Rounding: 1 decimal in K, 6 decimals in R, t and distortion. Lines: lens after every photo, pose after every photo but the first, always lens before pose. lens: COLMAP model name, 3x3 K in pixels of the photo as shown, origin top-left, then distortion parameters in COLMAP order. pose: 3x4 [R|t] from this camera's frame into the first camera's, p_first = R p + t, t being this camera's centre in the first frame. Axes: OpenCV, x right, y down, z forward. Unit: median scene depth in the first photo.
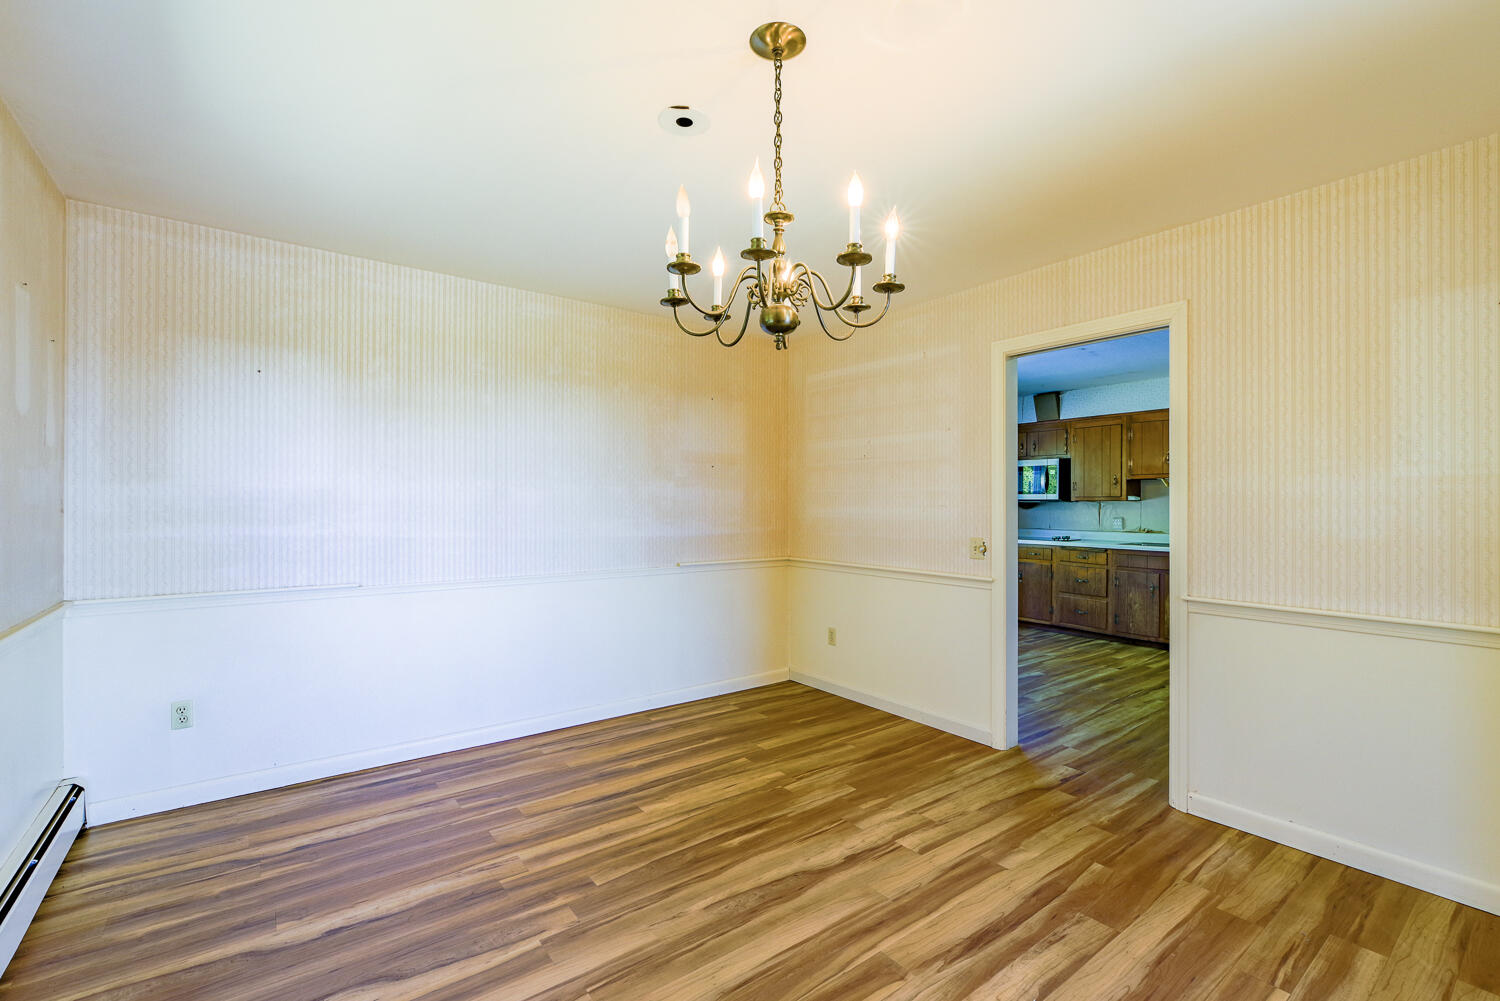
lens RADIAL K [[650.6, 0, 754.0], [0, 650.6, 502.5], [0, 0, 1]] dist [-0.002096, -0.000118]
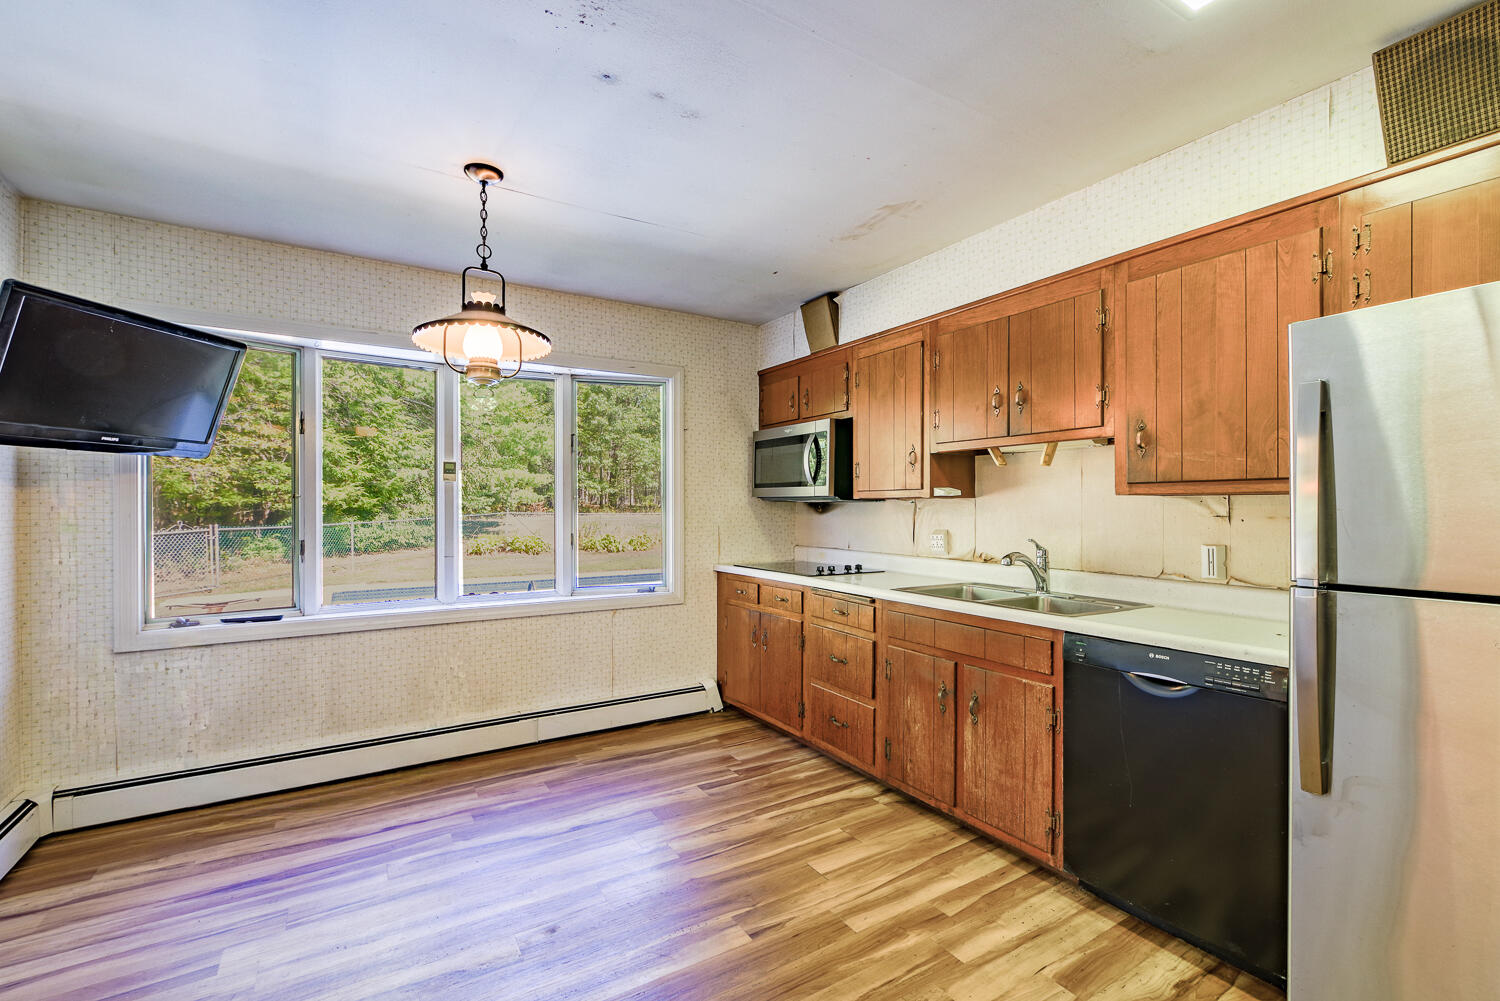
lens RADIAL K [[650.6, 0, 749.7], [0, 650.6, 505.1], [0, 0, 1]] dist [-0.002096, -0.000118]
pose [[0.997006, -0.003915, -0.077221, 0.467076], [0.003841, 0.999992, -0.001107, 0.003299], [0.077224, 0.000807, 0.997013, 0.494450]]
